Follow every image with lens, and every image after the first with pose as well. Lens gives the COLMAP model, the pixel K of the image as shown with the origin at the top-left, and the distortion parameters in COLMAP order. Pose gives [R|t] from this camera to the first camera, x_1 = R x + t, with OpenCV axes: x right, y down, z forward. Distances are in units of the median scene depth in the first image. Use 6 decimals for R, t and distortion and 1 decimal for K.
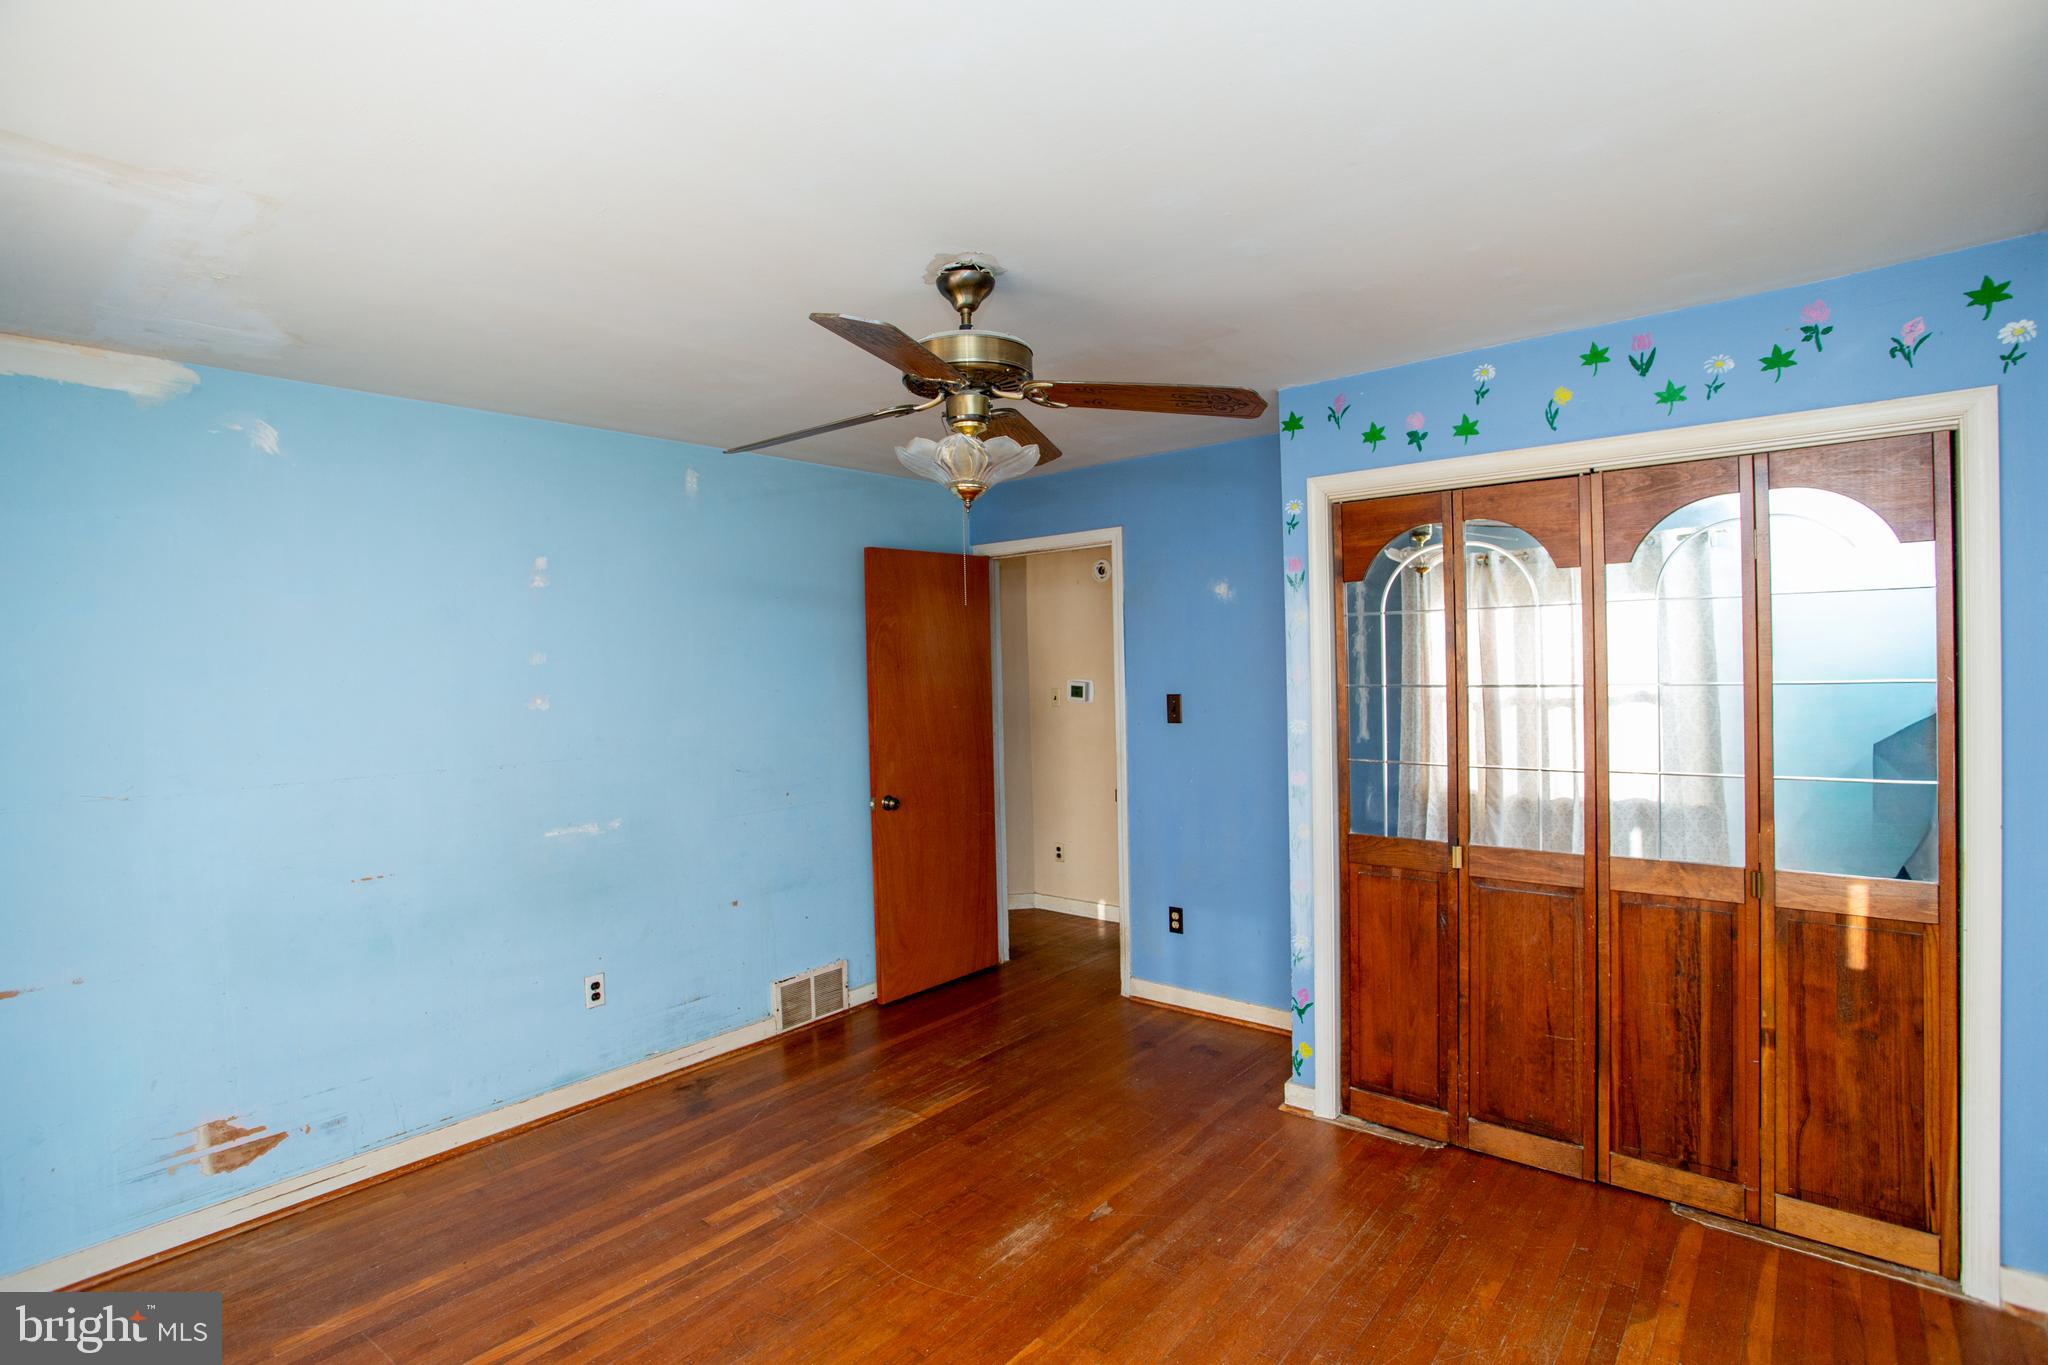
lens RADIAL K [[980.0, 0, 1012.9], [0, 980.0, 673.1], [0, 0, 1]] dist [-0.079803, 0.028212]
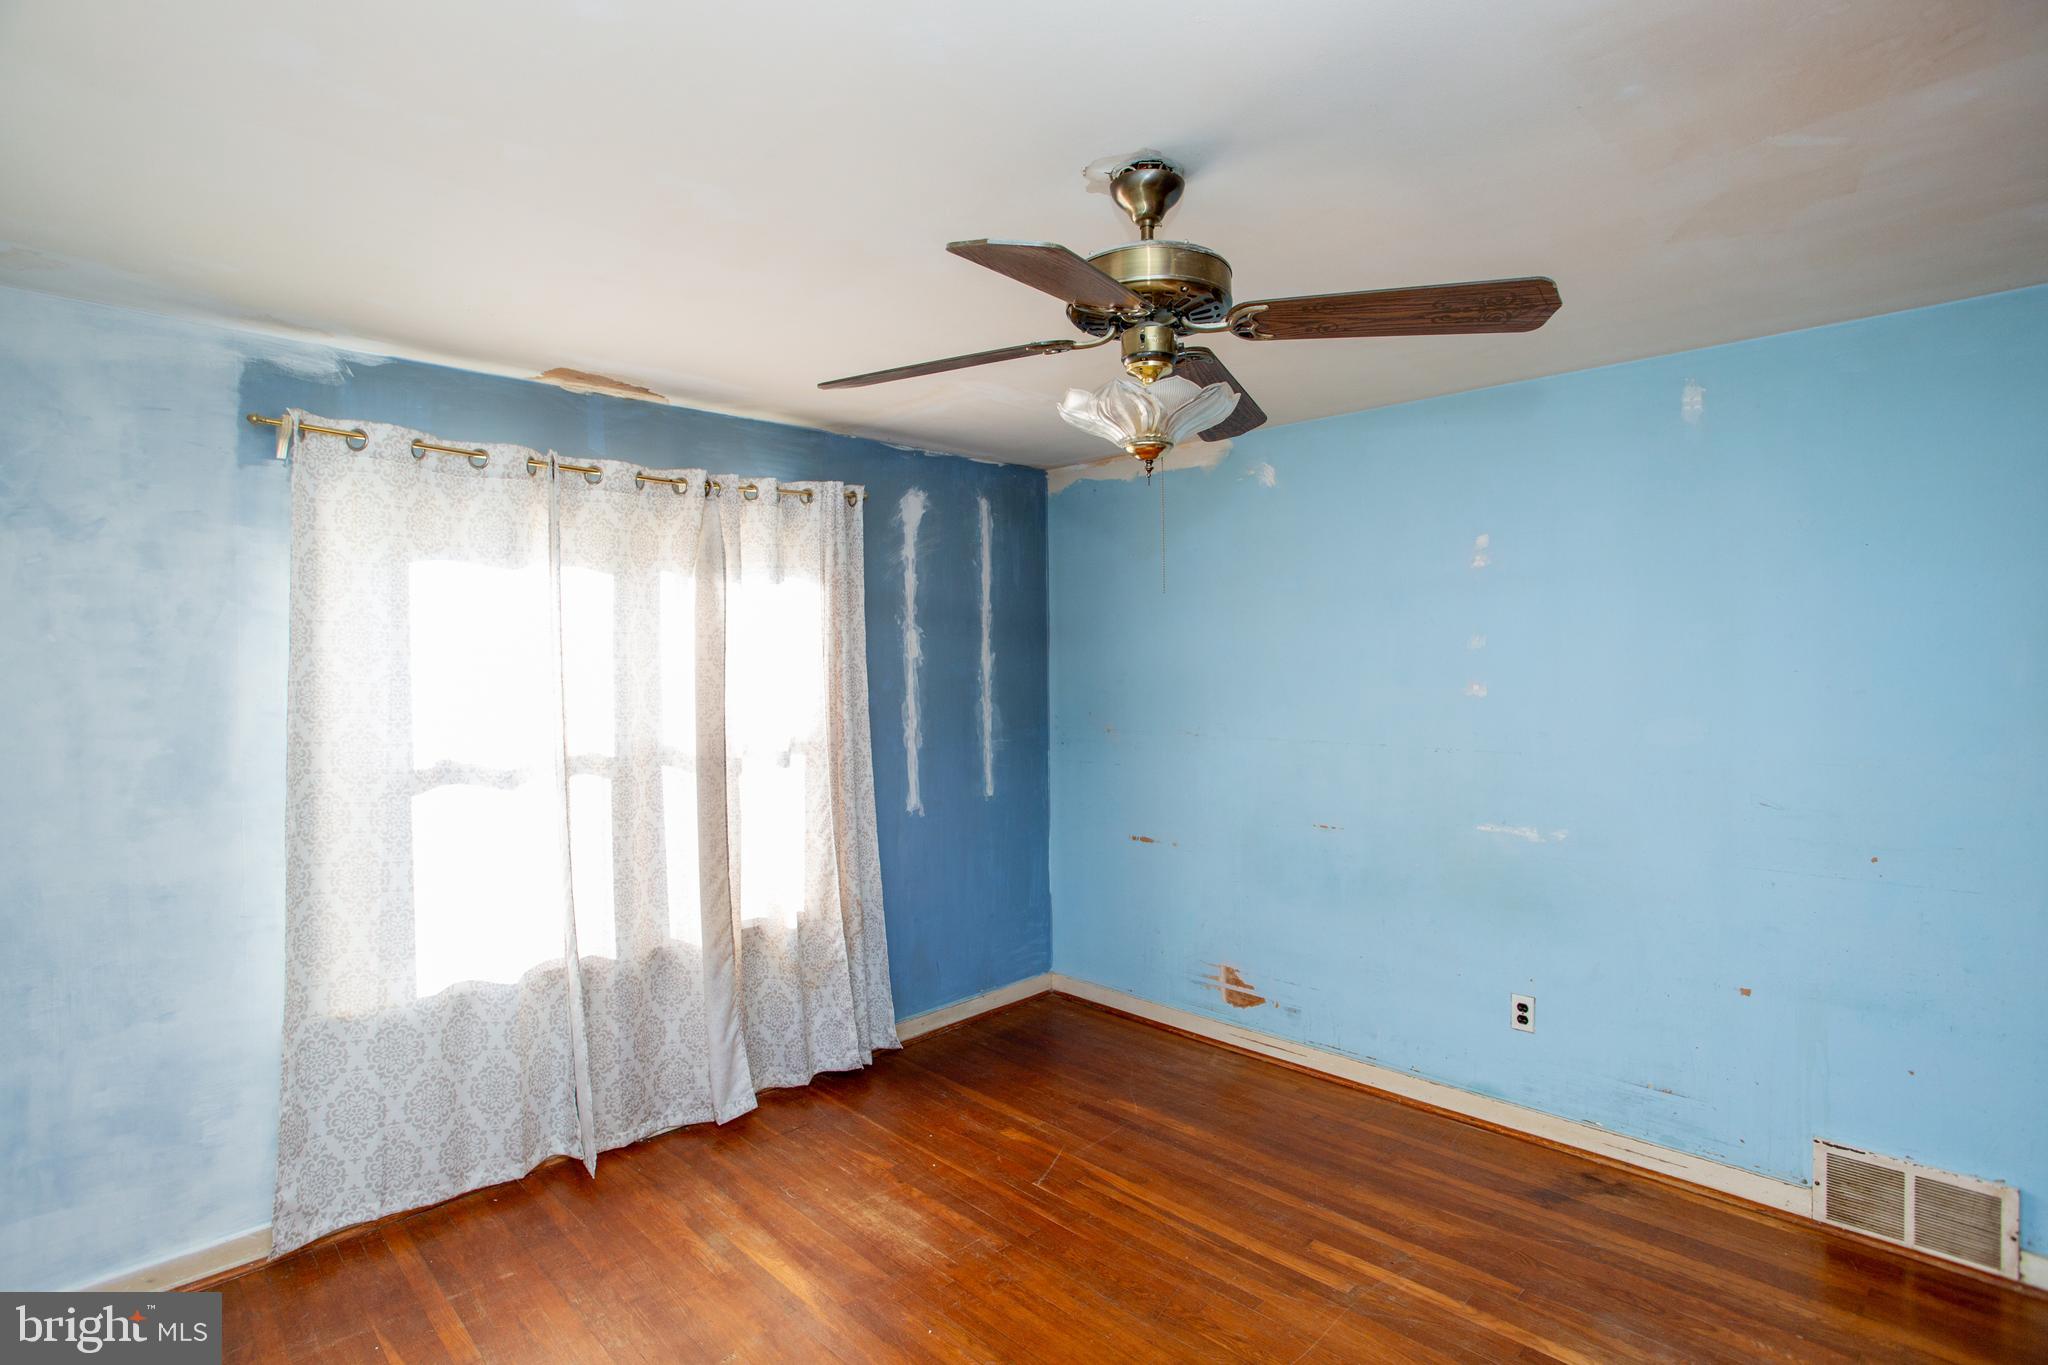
lens RADIAL K [[980.0, 0, 1012.9], [0, 980.0, 673.1], [0, 0, 1]] dist [-0.079803, 0.028212]
pose [[-0.089031, 0.041021, -0.995184, 0.573665], [0.003334, 0.999158, 0.040887, -0.028719], [0.996023, 0.000323, -0.089093, 0.723812]]
